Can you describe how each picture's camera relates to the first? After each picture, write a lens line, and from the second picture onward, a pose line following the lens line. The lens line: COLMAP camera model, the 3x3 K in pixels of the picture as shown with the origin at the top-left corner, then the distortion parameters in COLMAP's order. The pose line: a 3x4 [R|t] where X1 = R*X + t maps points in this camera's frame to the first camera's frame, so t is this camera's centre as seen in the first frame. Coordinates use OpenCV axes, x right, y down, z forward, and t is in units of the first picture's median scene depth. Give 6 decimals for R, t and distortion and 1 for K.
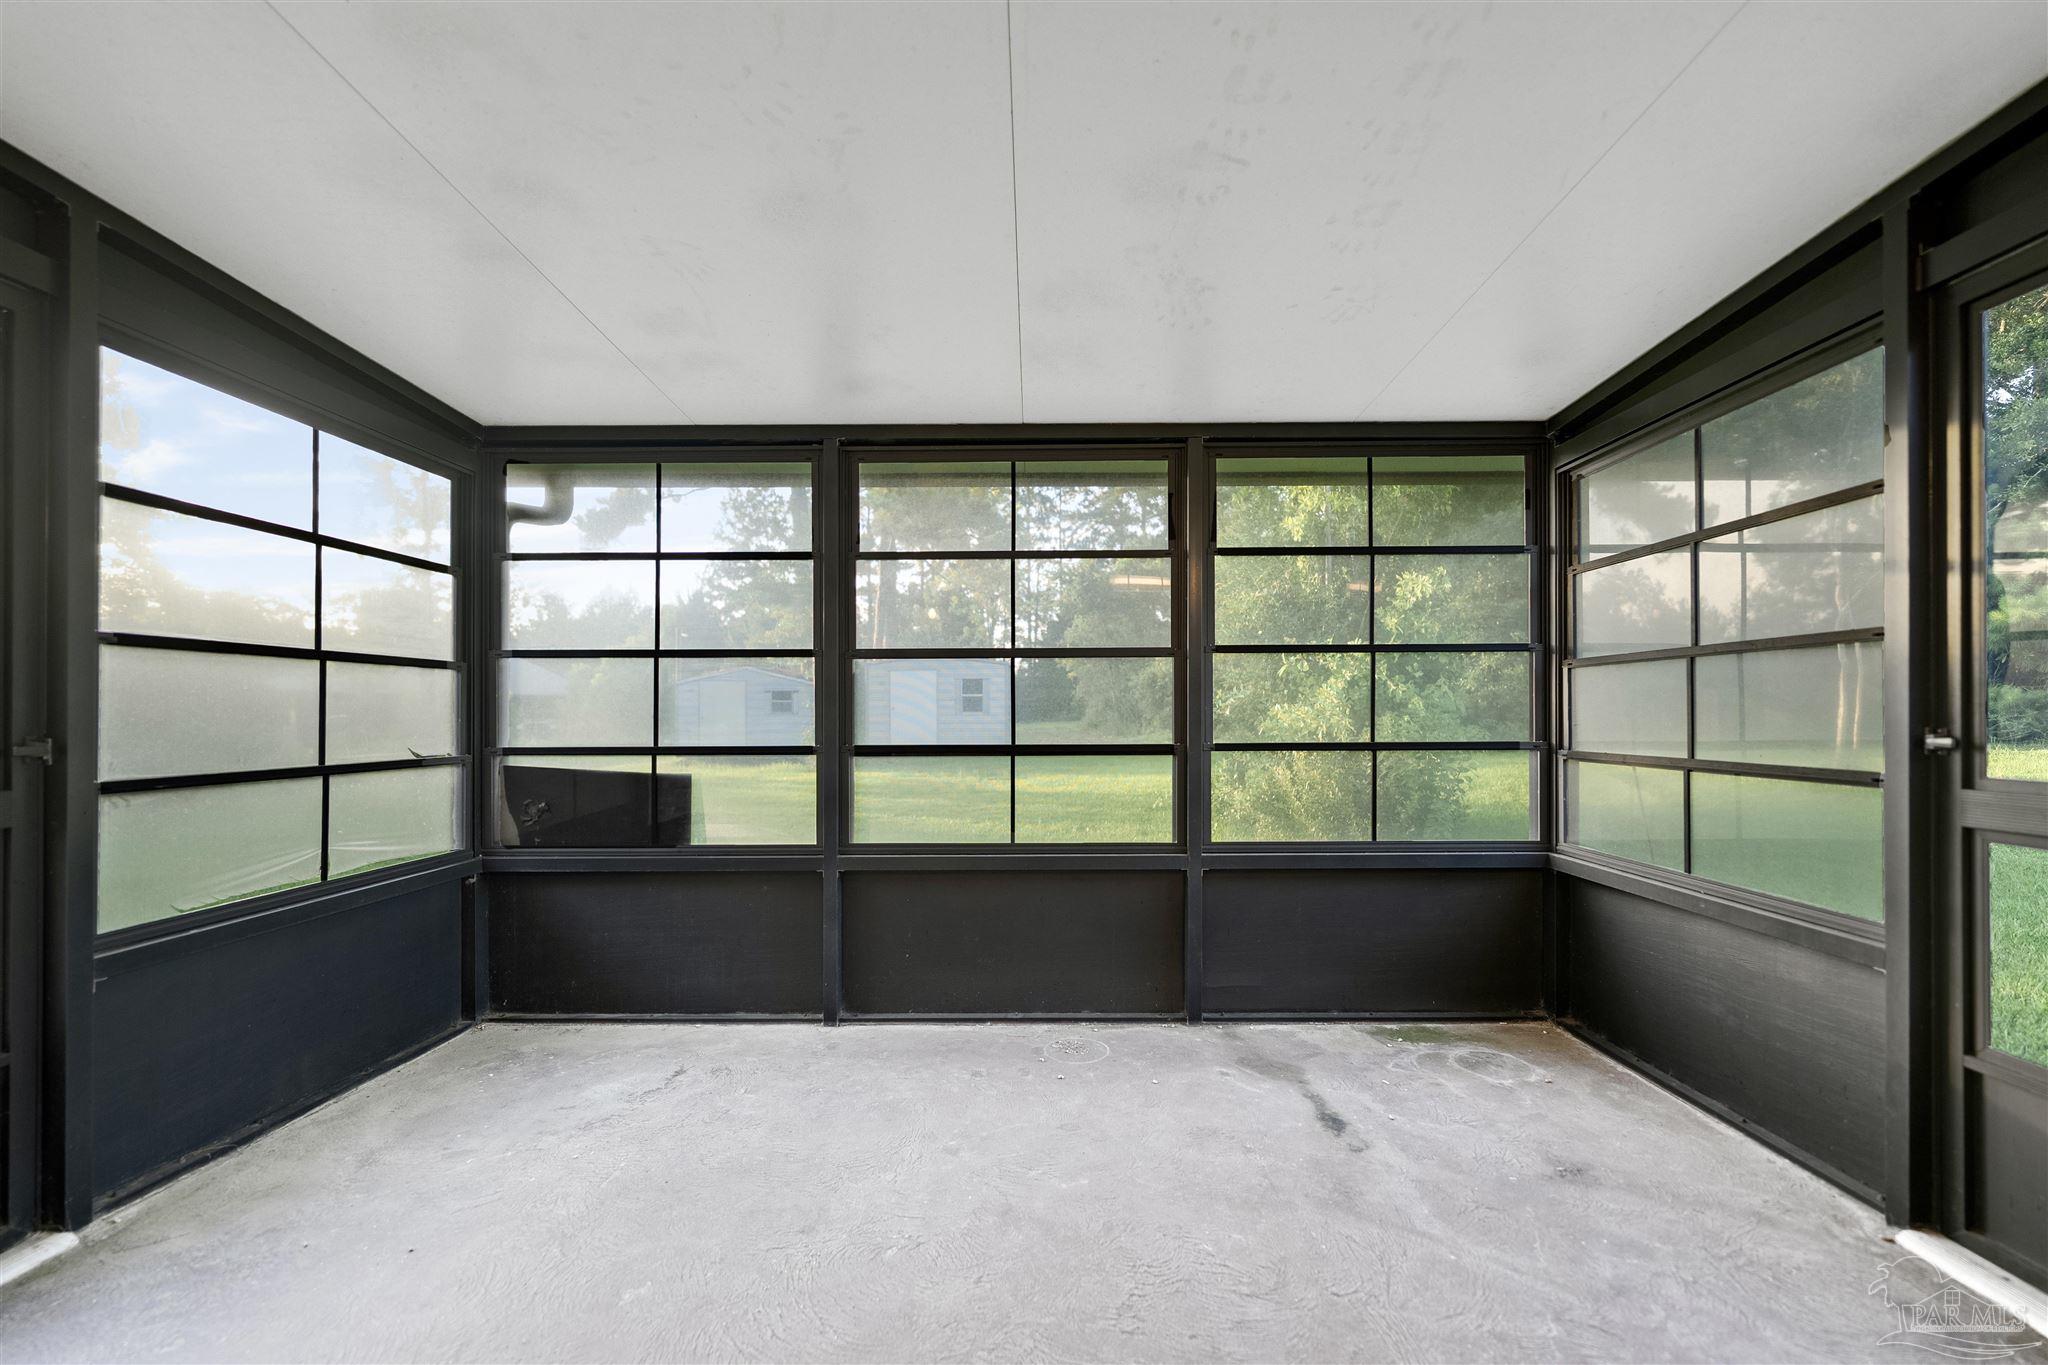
lens RADIAL K [[831.0, 0, 1019.2], [0, 831.0, 710.4], [0, 0, 1]] dist [0.000723, -0.000262]
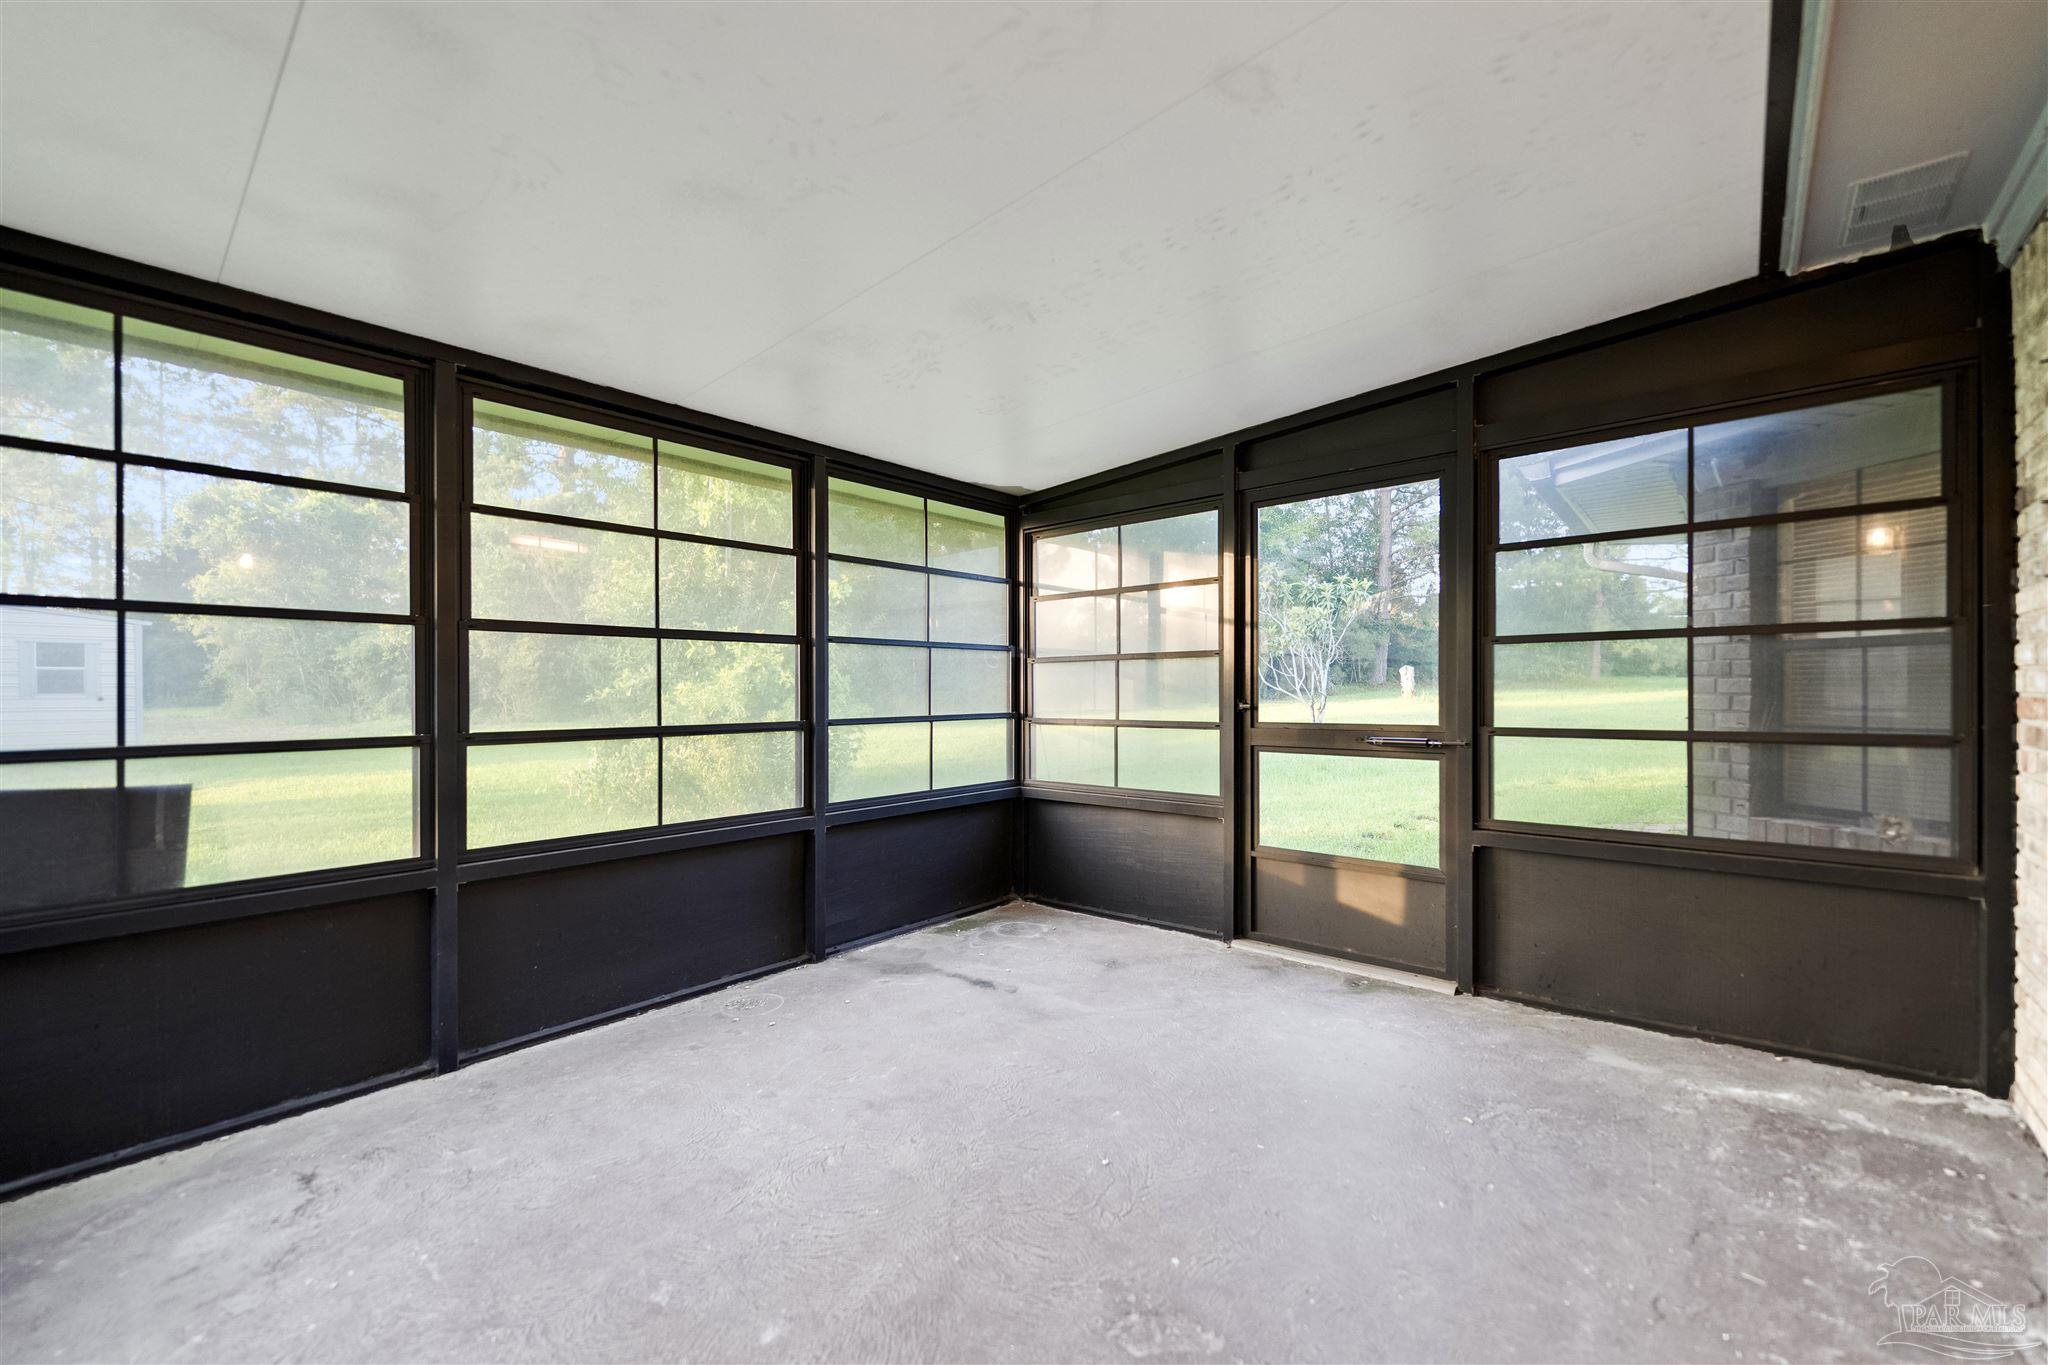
lens RADIAL K [[827.7, 0, 1024.4], [0, 827.7, 699.8], [0, 0, 1]] dist [0.001167, -0.000569]
pose [[0.650072, -0.008250, 0.759828, -0.493831], [0.000465, 0.999945, 0.010459, -0.000144], [-0.759873, -0.006446, 0.650040, 0.029903]]
